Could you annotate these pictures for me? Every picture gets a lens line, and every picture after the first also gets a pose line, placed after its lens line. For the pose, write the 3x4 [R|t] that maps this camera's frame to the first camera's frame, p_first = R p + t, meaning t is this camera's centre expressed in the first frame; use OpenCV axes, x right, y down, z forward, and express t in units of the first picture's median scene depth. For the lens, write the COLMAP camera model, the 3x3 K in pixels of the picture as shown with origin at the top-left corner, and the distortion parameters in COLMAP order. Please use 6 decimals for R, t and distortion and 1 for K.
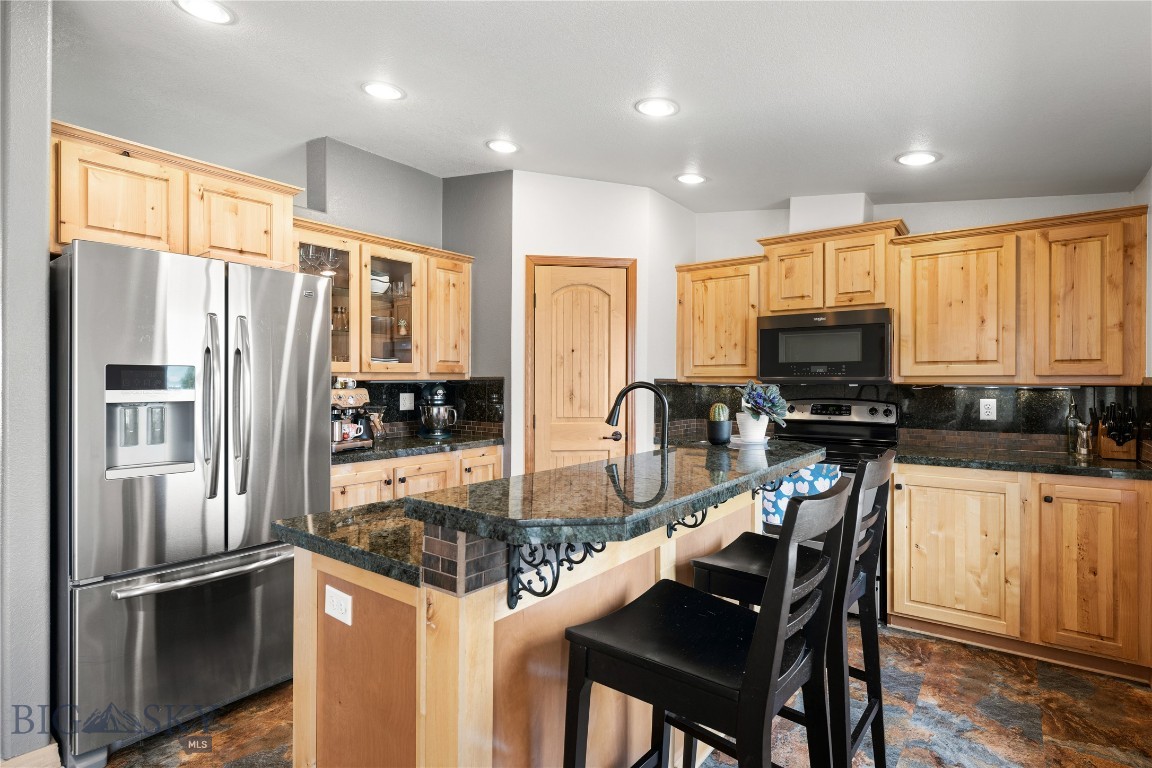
lens RADIAL K [[582.4, 0, 574.8], [0, 582.4, 383.3], [0, 0, 1]] dist [-0.004378, 0.000483]
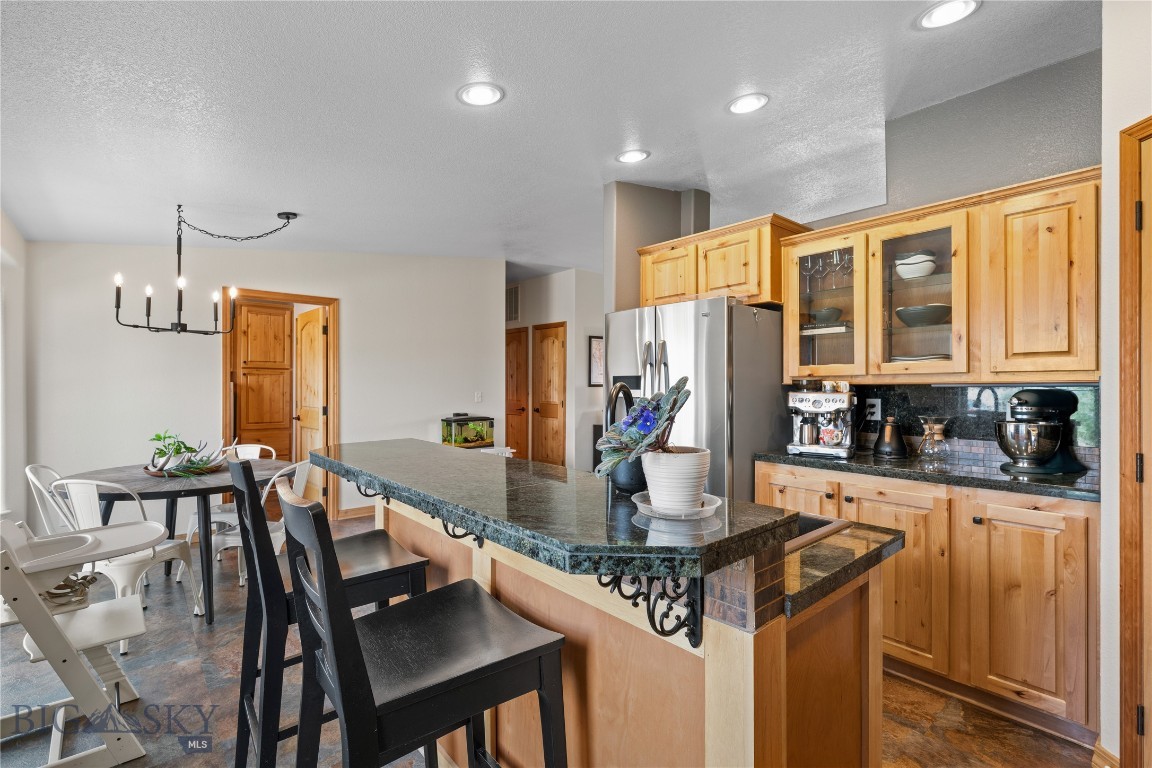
lens RADIAL K [[518.6, 0, 575.2], [0, 518.6, 384.5], [0, 0, 1]] dist [0.002563, 0.000129]
pose [[-0.215815, -0.002184, -0.976432, 0.559311], [-0.004614, 0.999989, -0.001217, -0.000958], [0.976423, 0.004243, -0.215822, 0.797599]]
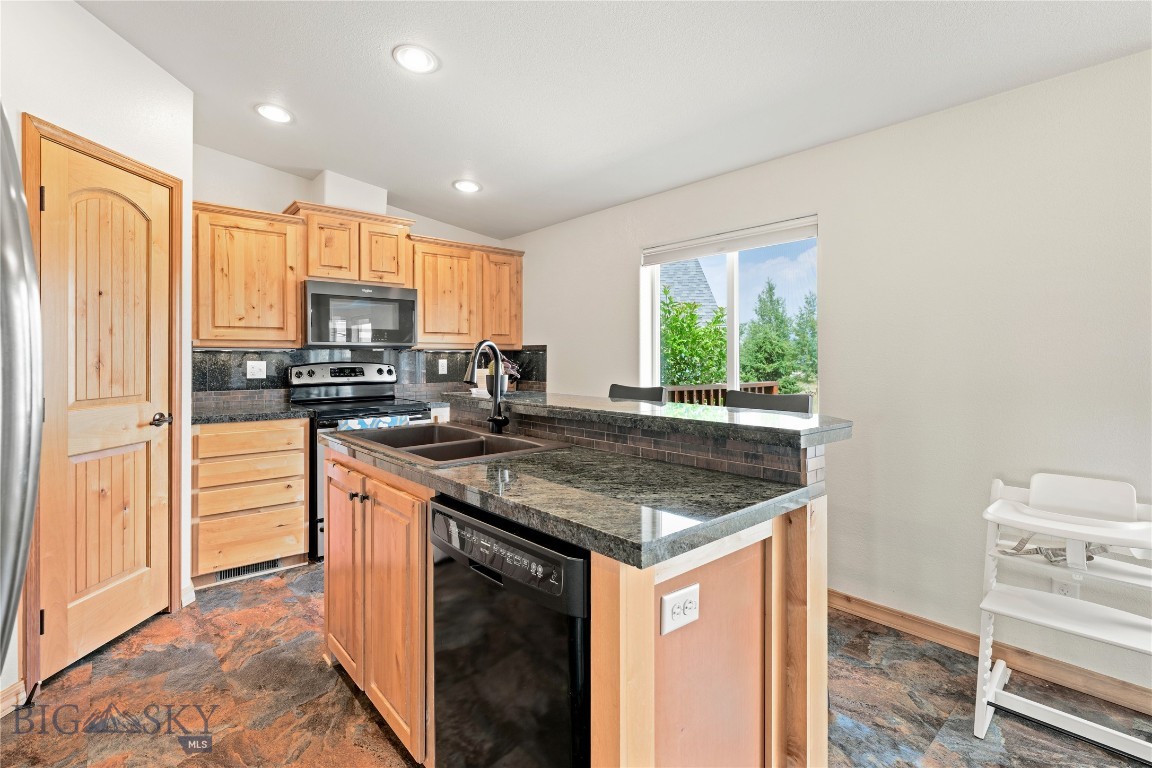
lens RADIAL K [[530.1, 0, 534.7], [0, 530.1, 353.7], [0, 0, 1]] dist [0.017094, 0.000322]
pose [[0.246691, 0.000080, 0.969094, -0.569966], [0.005819, 0.999982, -0.001563, 0.017181], [-0.969077, 0.006025, 0.246686, 0.496959]]
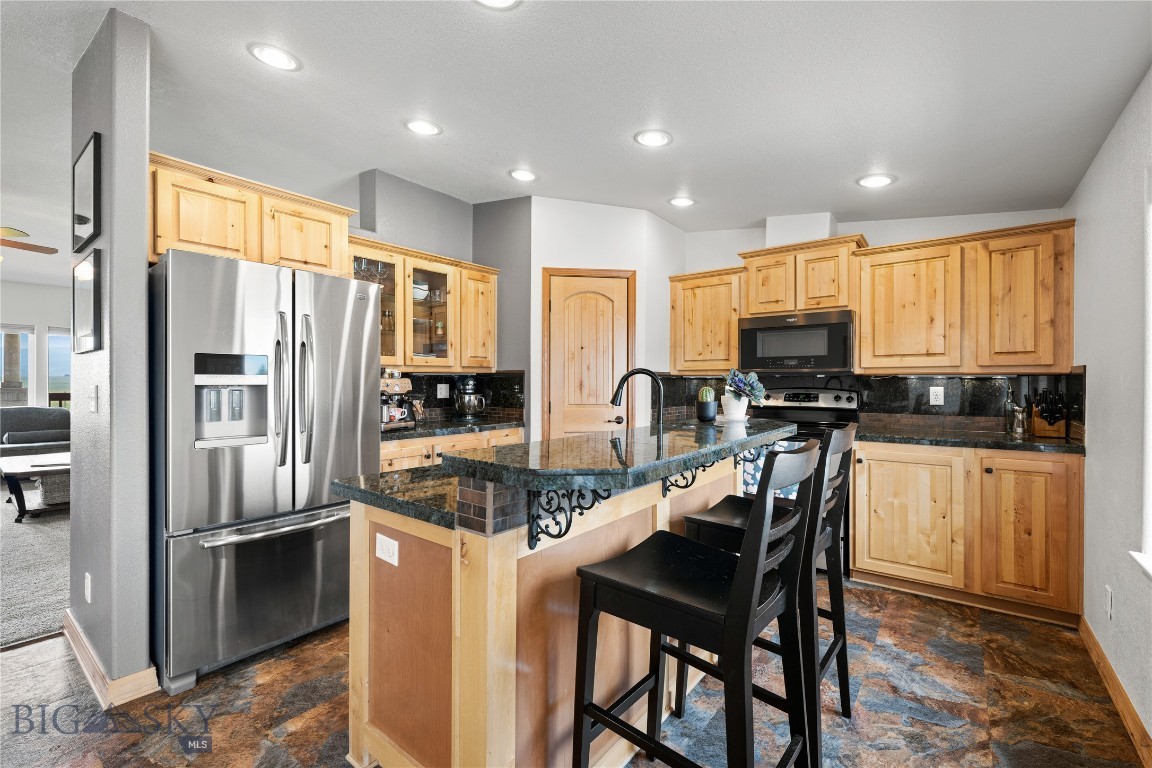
lens RADIAL K [[490.3, 0, 574.8], [0, 490.3, 383.7], [0, 0, 1]] dist [-0.003057, -0.000226]
pose [[0.999843, -0.001189, -0.017667, -0.001055], [0.001204, 0.999999, 0.000835, 0.020411], [0.017666, -0.000856, 0.999844, 0.000182]]
